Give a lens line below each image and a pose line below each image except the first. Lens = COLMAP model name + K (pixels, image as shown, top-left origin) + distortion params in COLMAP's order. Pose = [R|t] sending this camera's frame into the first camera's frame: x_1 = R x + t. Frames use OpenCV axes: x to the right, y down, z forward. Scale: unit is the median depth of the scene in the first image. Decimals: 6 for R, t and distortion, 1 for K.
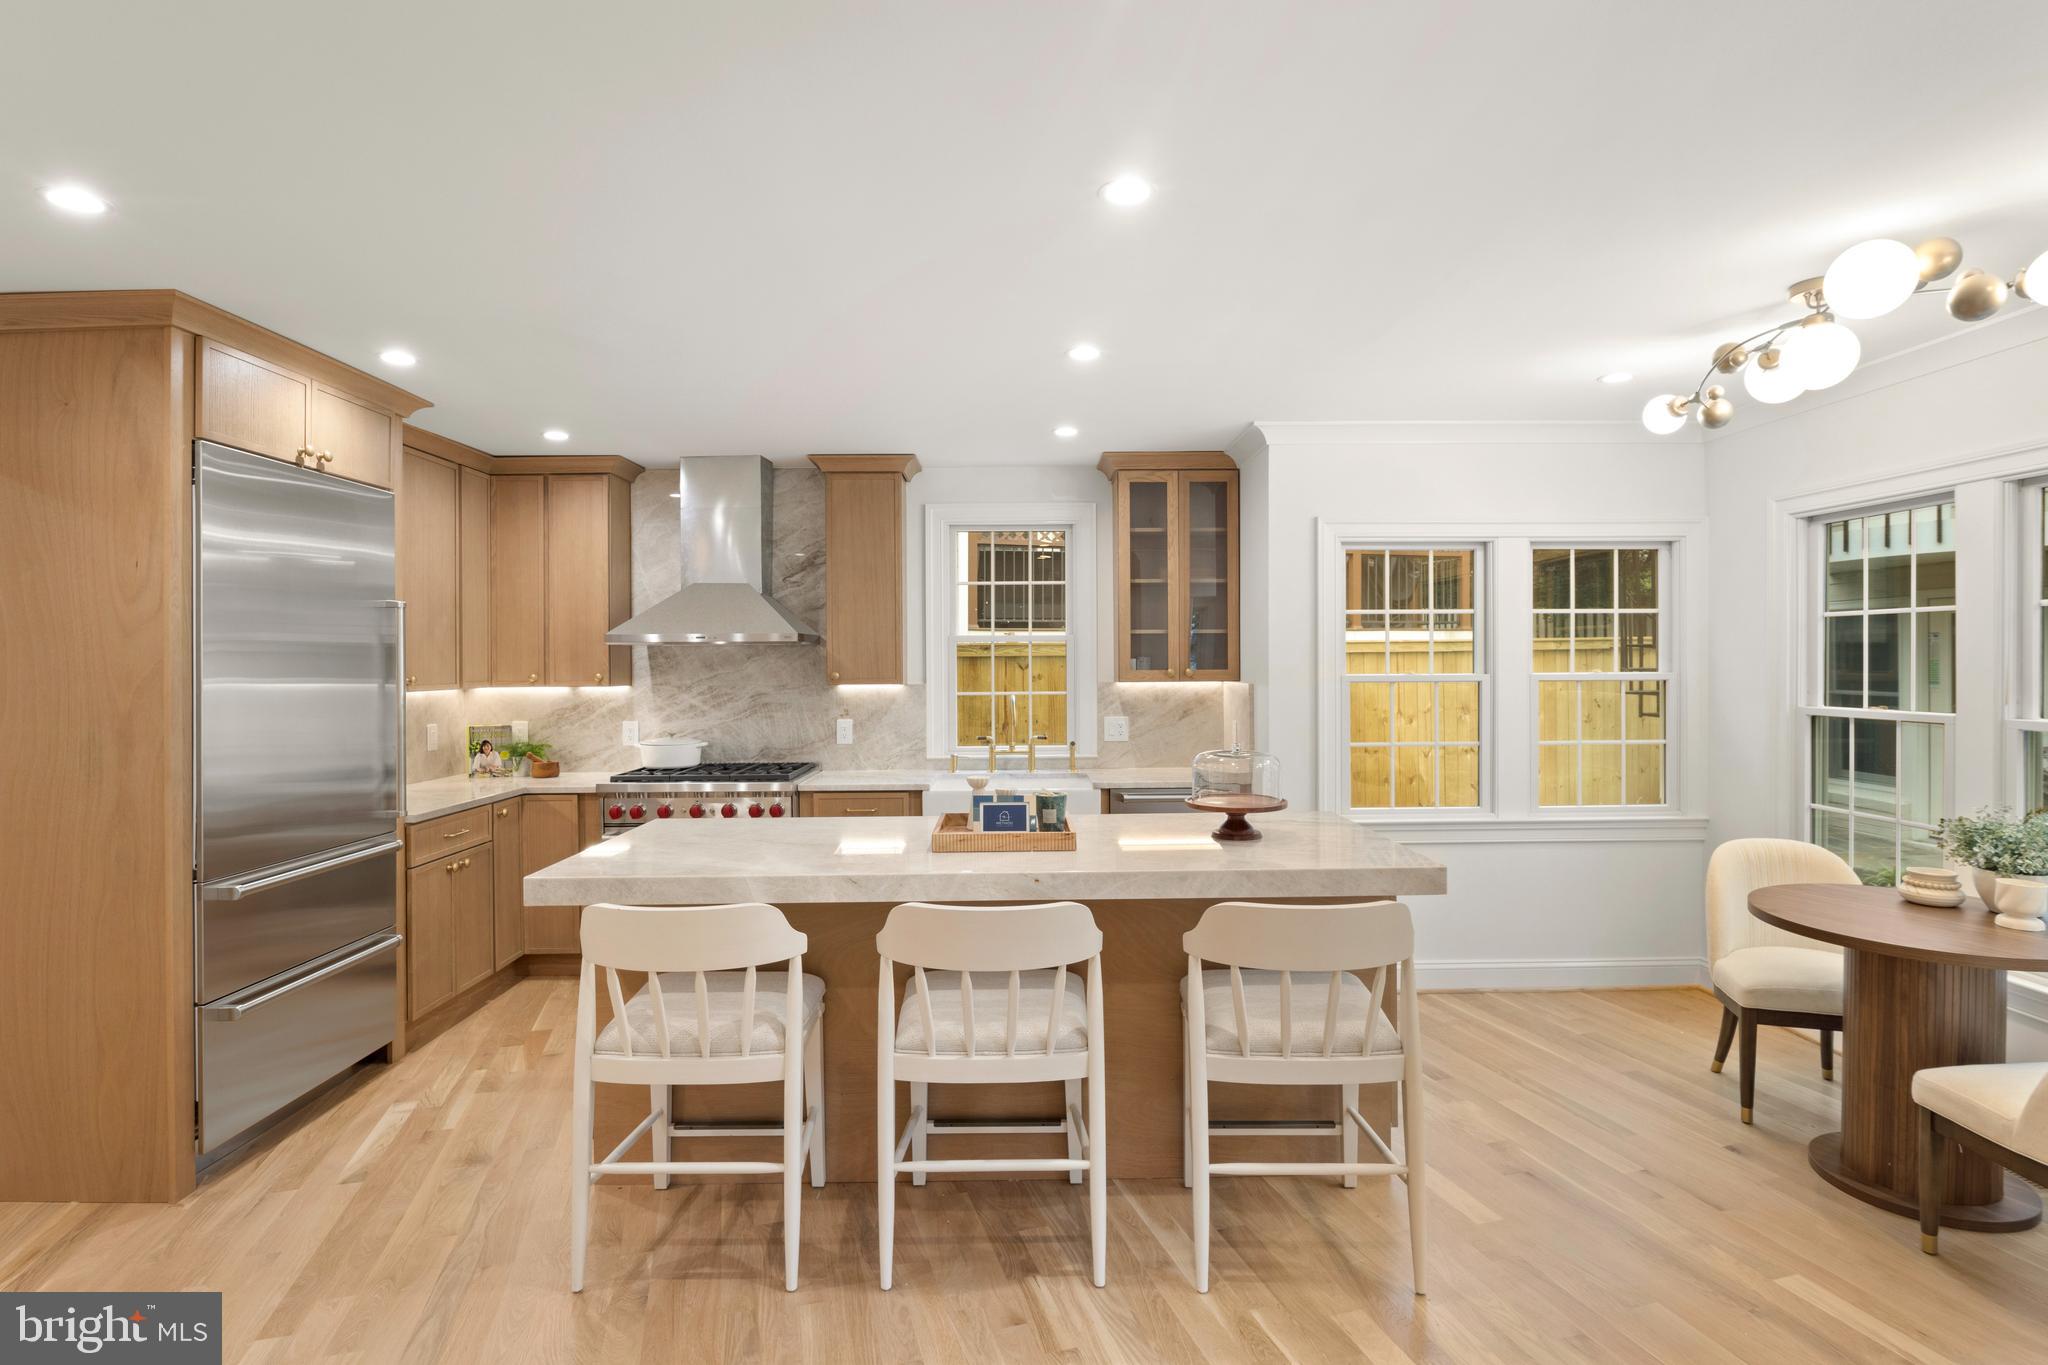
lens RADIAL K [[1017.3, 0, 1020.8], [0, 1017.3, 653.0], [0, 0, 1]] dist [-0.001699, -0.000043]
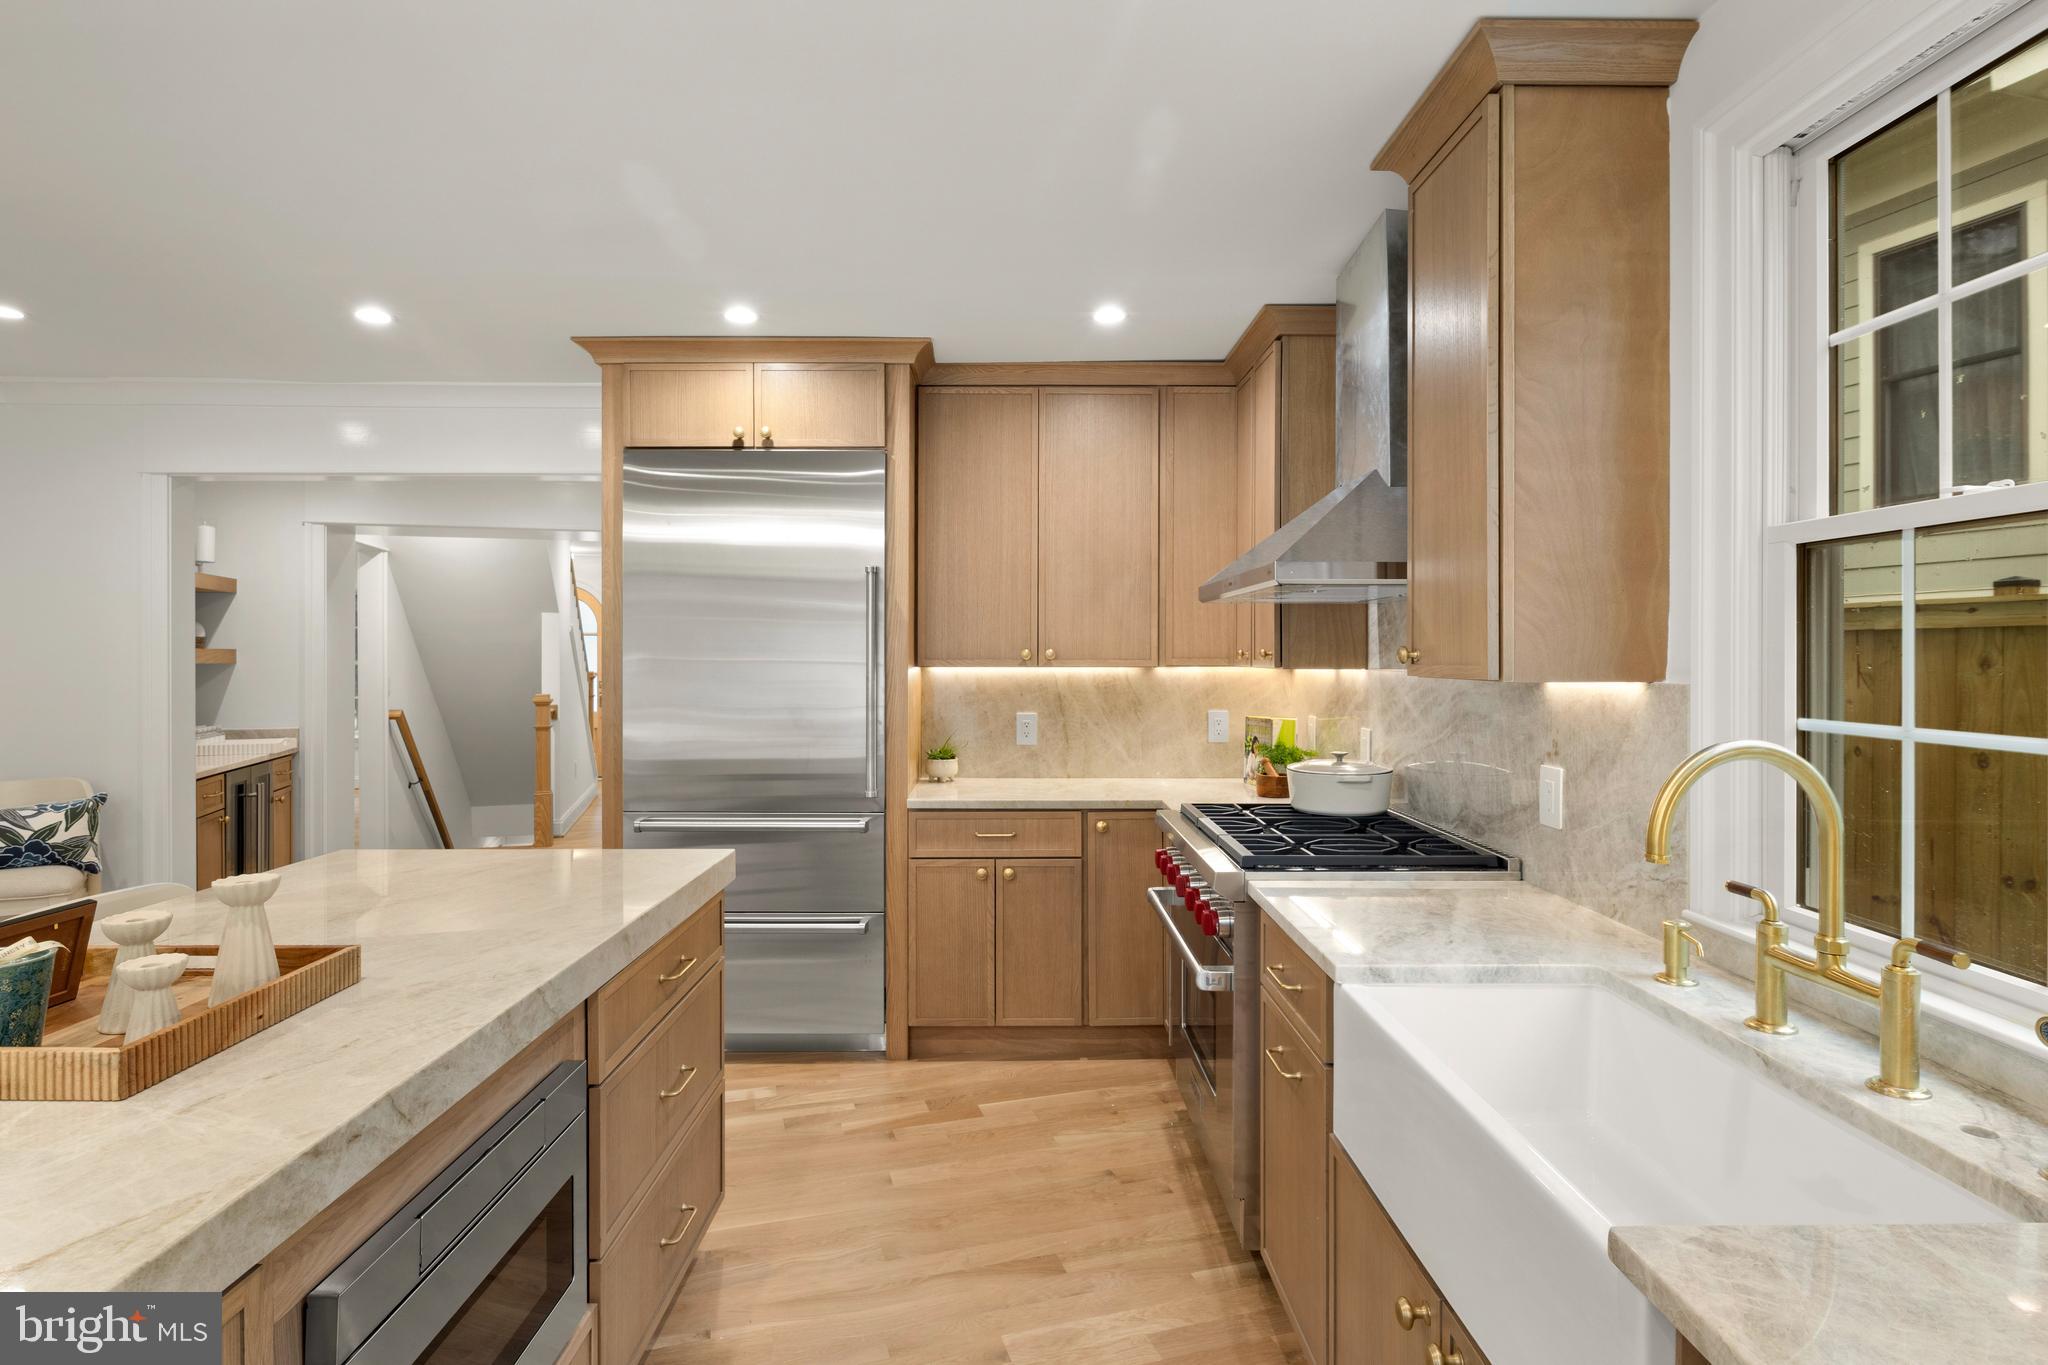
lens RADIAL K [[1017.3, 0, 1020.8], [0, 1017.3, 653.0], [0, 0, 1]] dist [-0.001699, -0.000043]
pose [[0.004531, 0.006685, -0.999967, 0.284881], [0.009592, 0.999931, 0.006728, 0.020979], [0.999944, -0.009622, 0.004467, 1.004084]]
